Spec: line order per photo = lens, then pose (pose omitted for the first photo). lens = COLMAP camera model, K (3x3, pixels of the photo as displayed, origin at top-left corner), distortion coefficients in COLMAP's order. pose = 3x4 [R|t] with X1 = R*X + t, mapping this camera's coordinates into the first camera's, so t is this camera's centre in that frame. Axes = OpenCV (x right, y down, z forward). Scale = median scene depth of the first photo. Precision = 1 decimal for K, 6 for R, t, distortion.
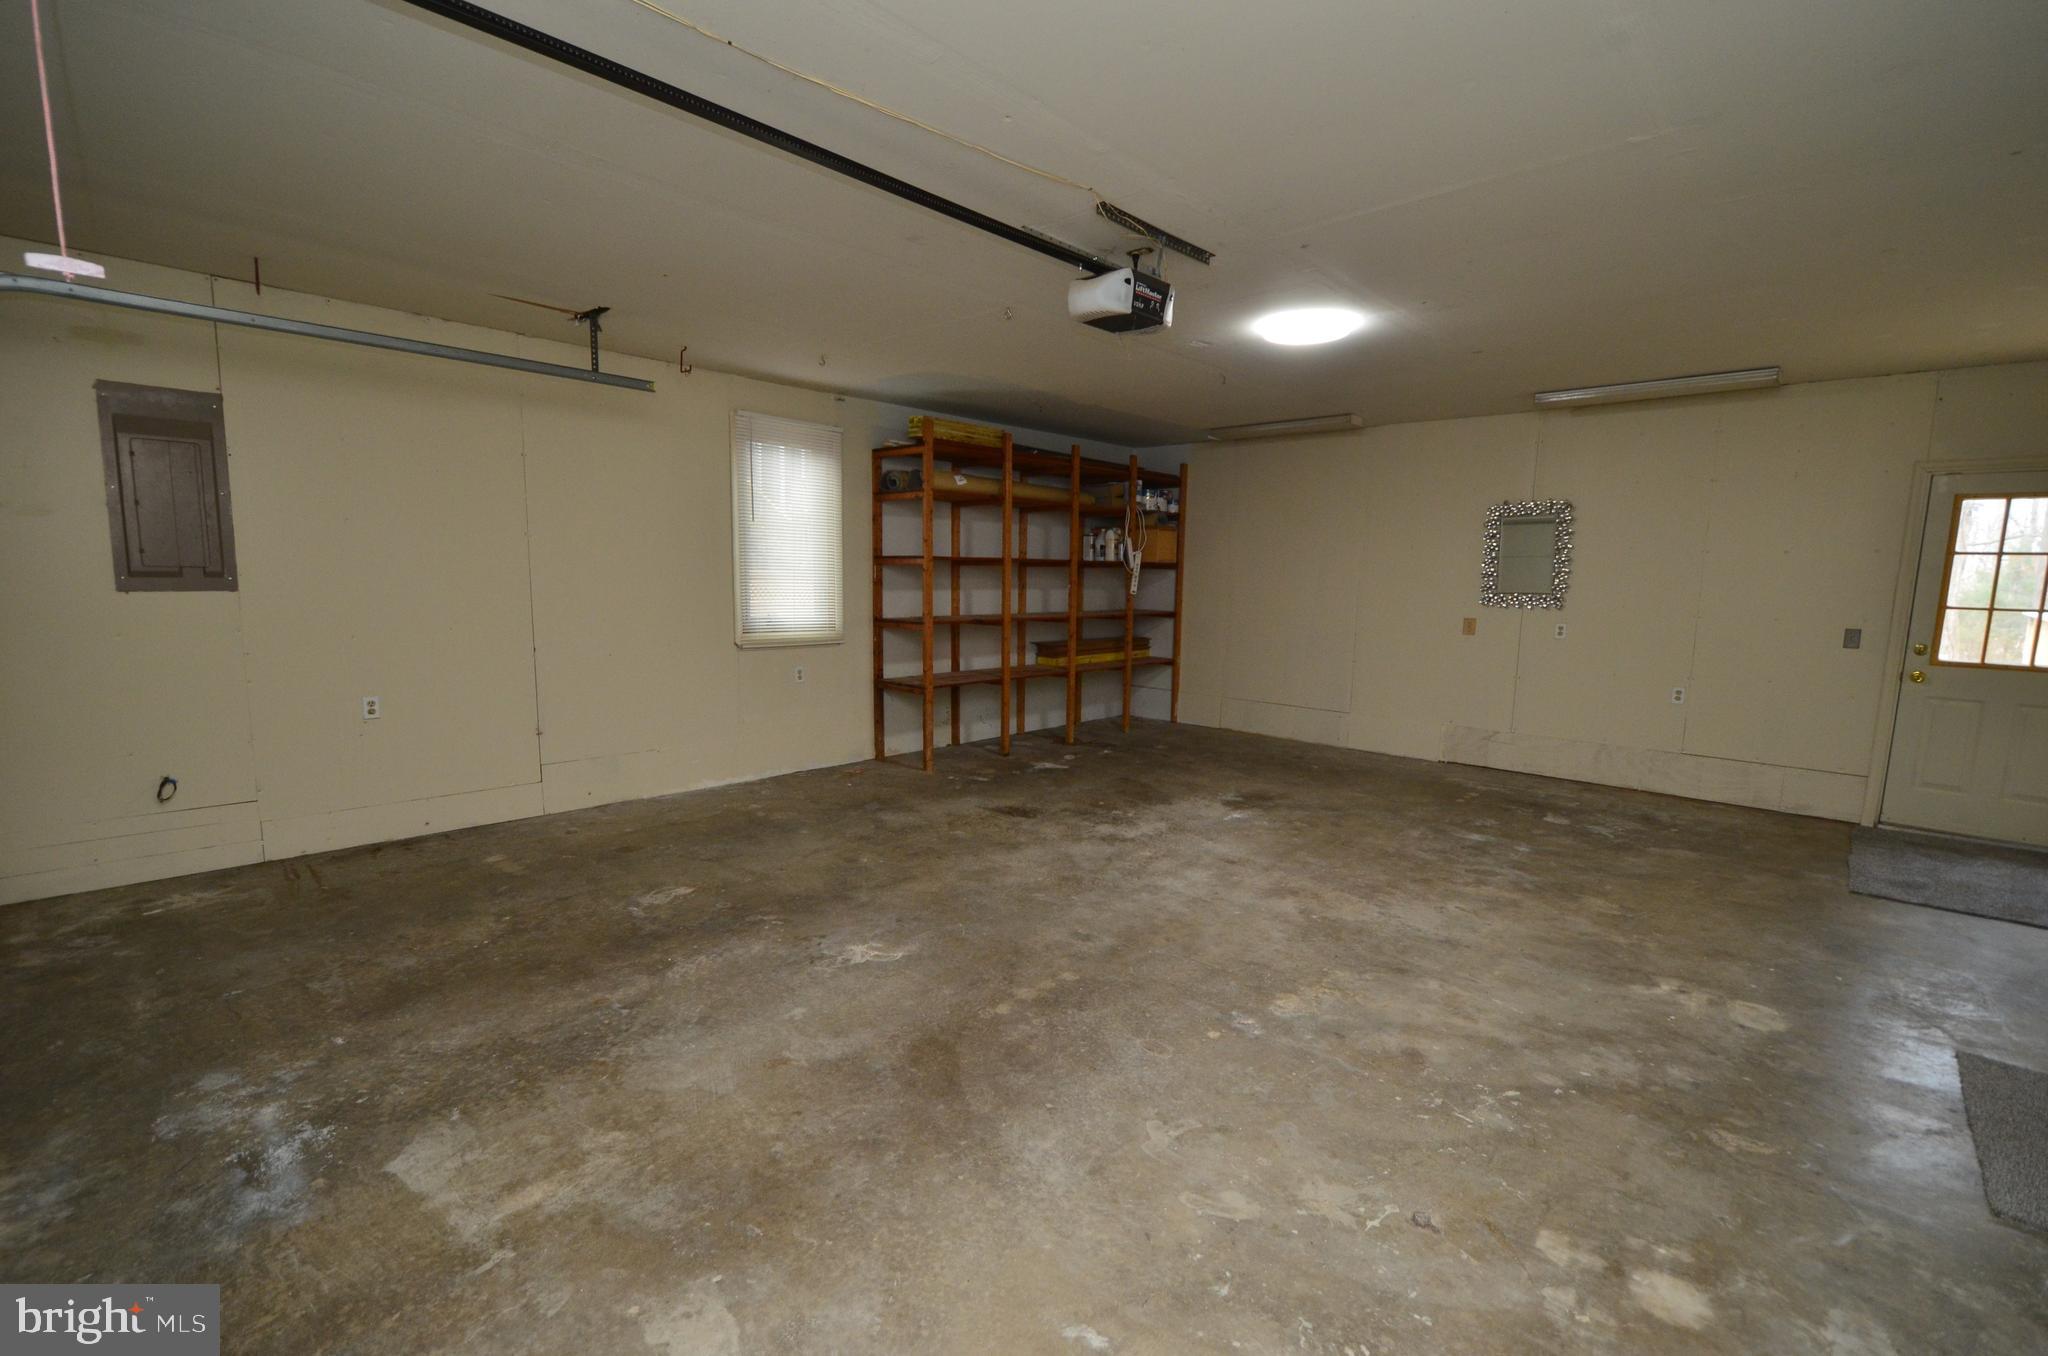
lens RADIAL K [[888.0, 0, 1027.1], [0, 888.0, 689.4], [0, 0, 1]] dist [0.005394, -0.007318]
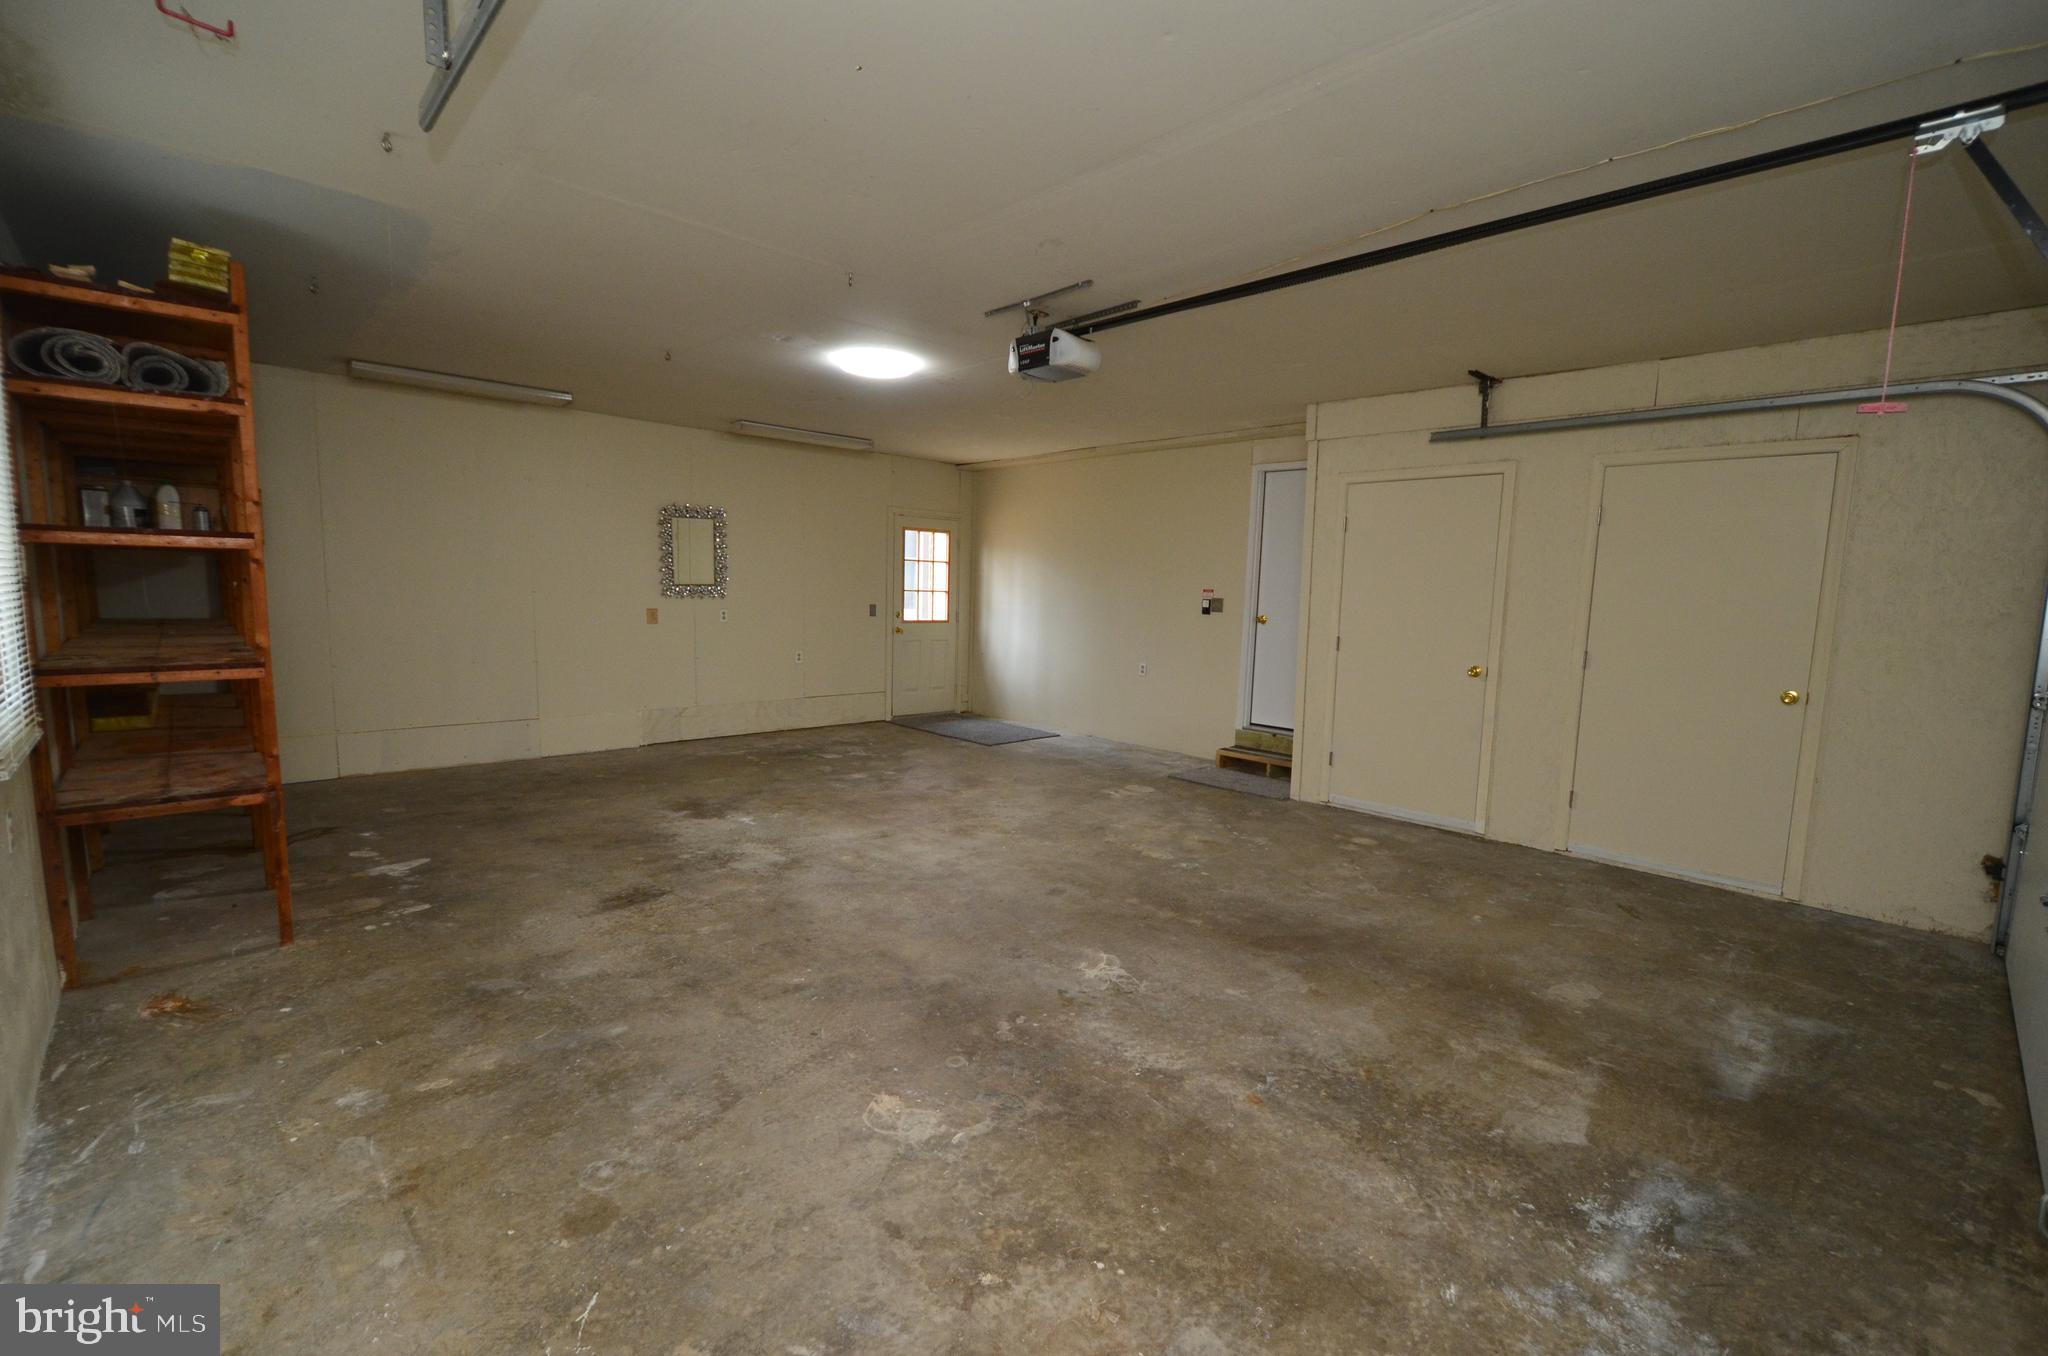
lens RADIAL K [[889.3, 0, 1023.5], [0, 889.3, 686.6], [0, 0, 1]] dist [0.012137, -0.010733]
pose [[0.055567, -0.130462, 0.989895, -1.114741], [0.105746, 0.986620, 0.124095, -0.146019], [-0.992839, 0.097782, 0.068619, 0.974435]]
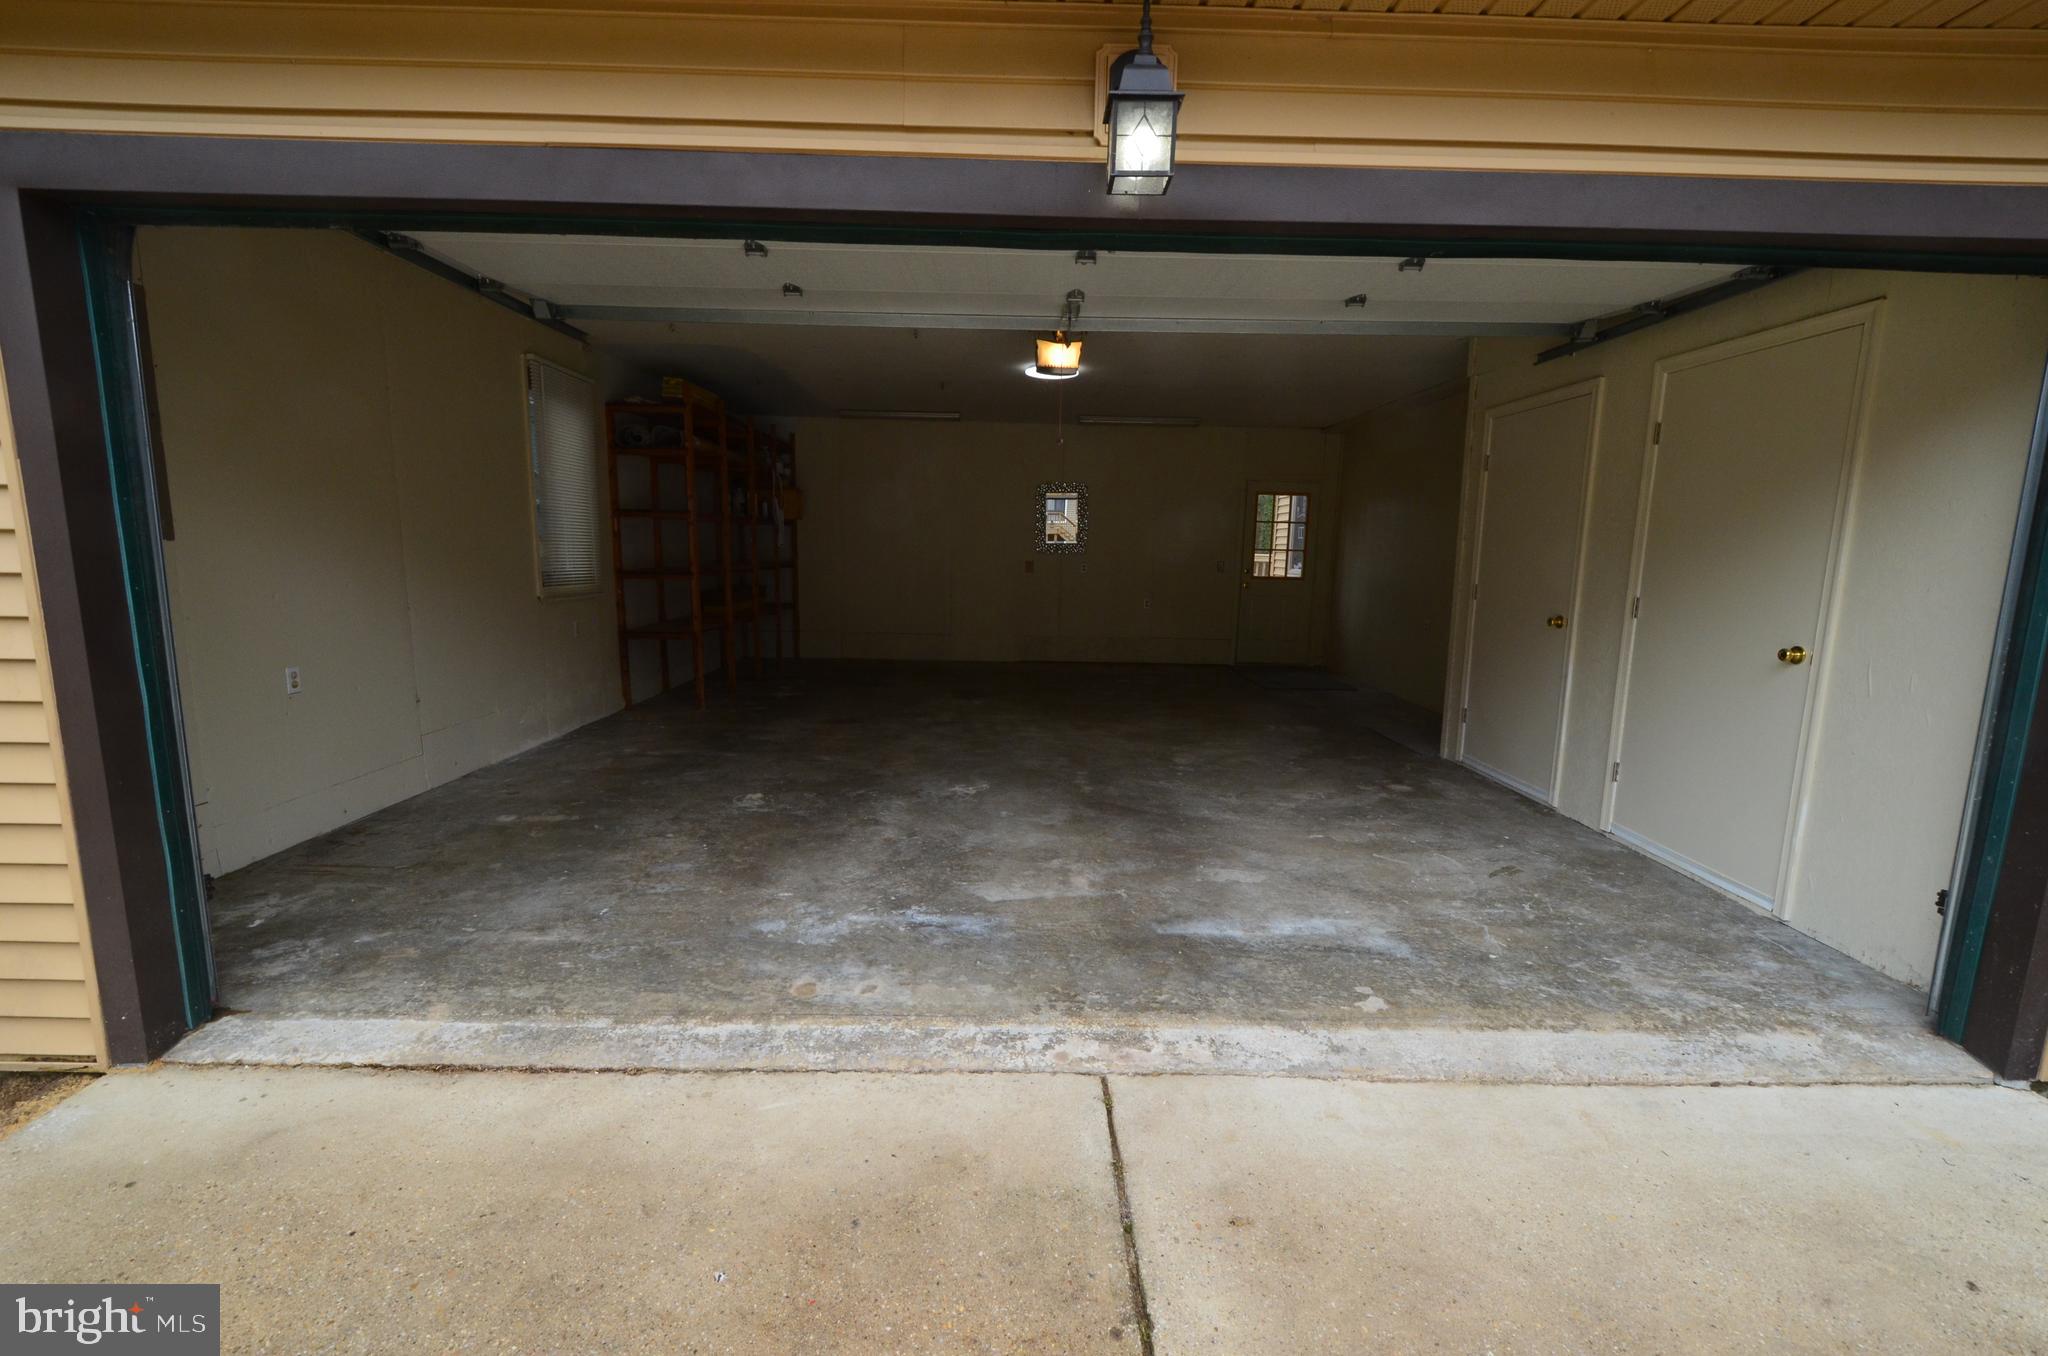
lens RADIAL K [[889.8, 0, 1025.6], [0, 889.8, 687.6], [0, 0, 1]] dist [0.002030, -0.000653]
pose [[0.720230, -0.114140, 0.684282, -1.073567], [0.084531, 0.993461, 0.076740, 0.028065], [-0.688566, 0.002573, 0.725169, -0.120605]]
